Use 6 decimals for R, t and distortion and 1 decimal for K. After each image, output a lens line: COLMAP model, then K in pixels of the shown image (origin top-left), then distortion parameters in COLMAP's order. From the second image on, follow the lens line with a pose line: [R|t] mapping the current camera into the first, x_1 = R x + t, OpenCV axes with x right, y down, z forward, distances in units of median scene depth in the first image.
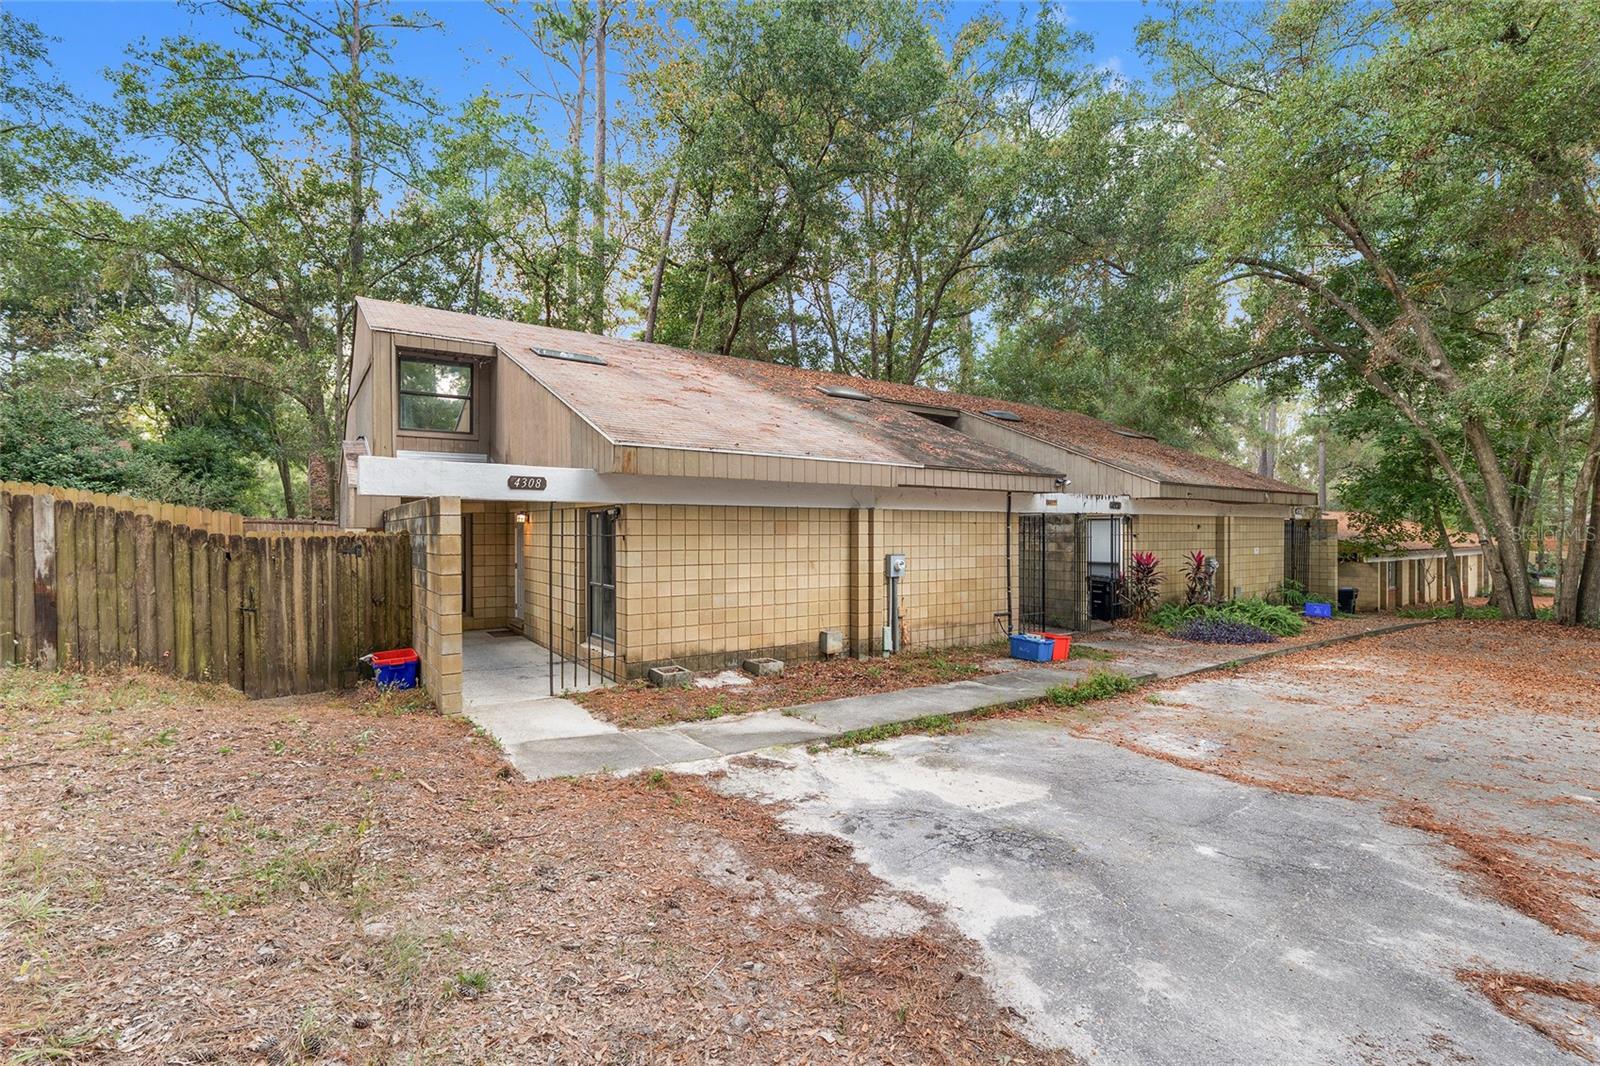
lens RADIAL K [[715.4, 0, 803.2], [0, 715.4, 533.7], [0, 0, 1]] dist [-0.004361, -0.000354]
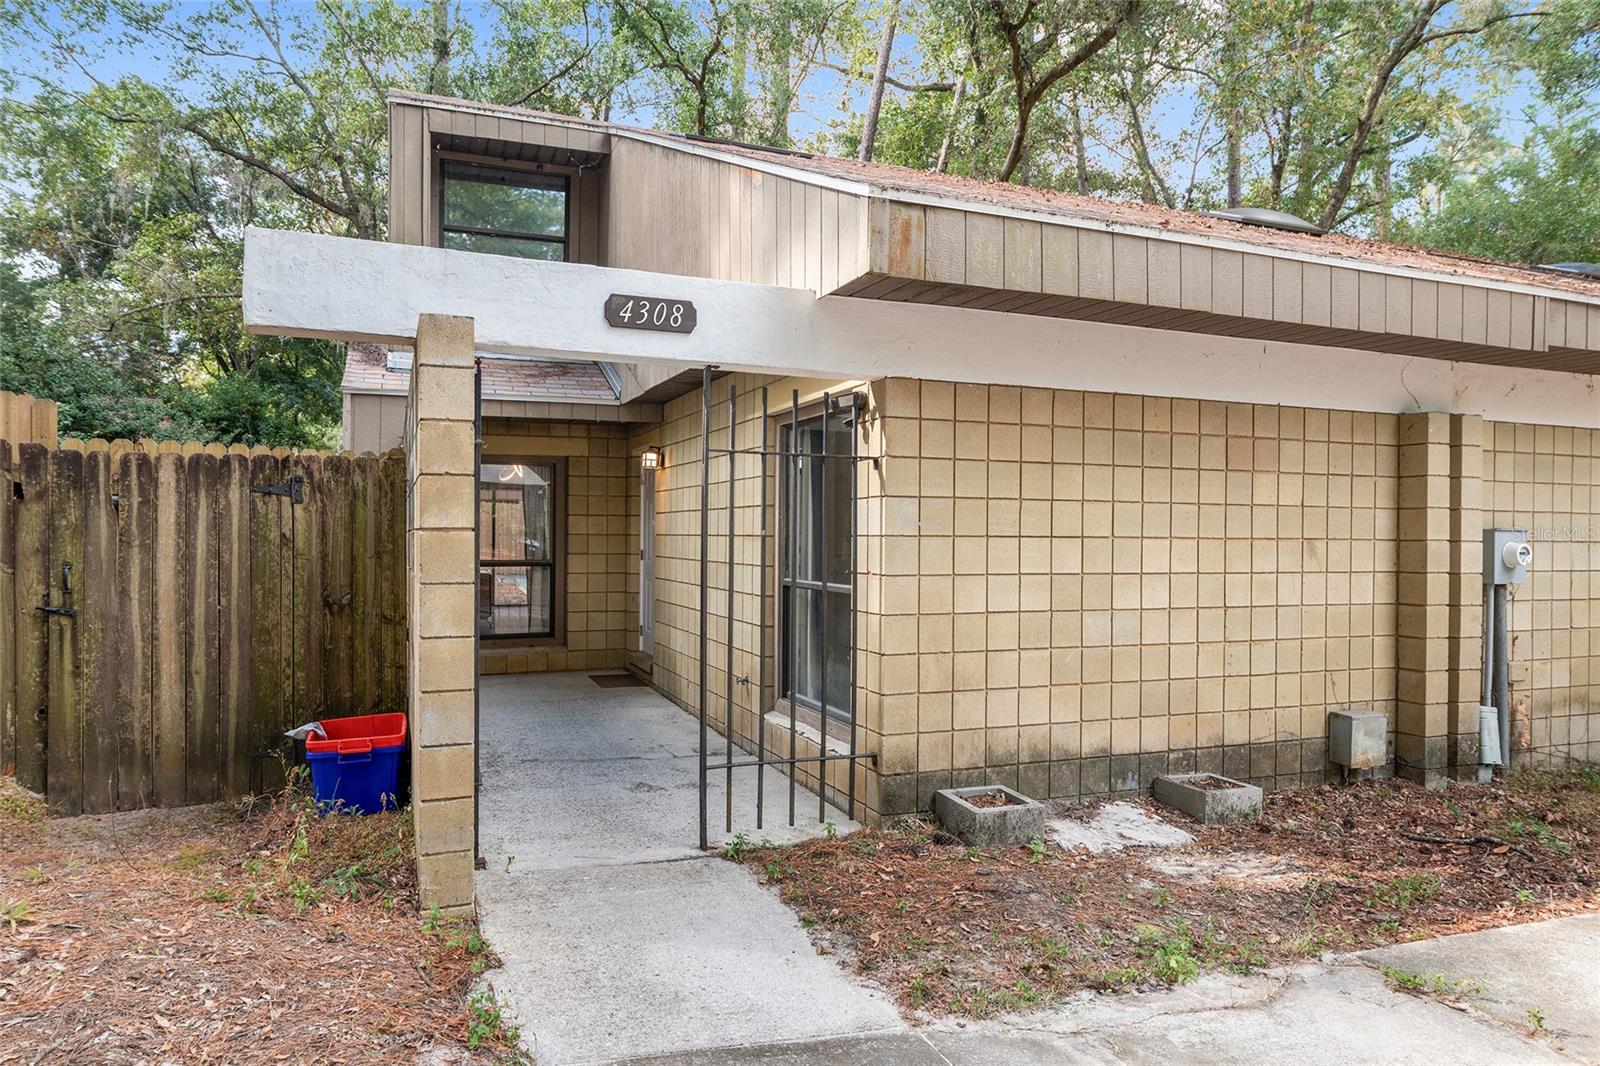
lens RADIAL K [[1051.4, 0, 800.1], [0, 1051.4, 534.4], [0, 0, 1]] dist [0.002843, -0.002666]
pose [[0.969516, 0.008388, -0.244884, -0.140277], [-0.009272, 0.999954, -0.002461, 0.045676], [0.244852, 0.004656, 0.969549, 0.395062]]
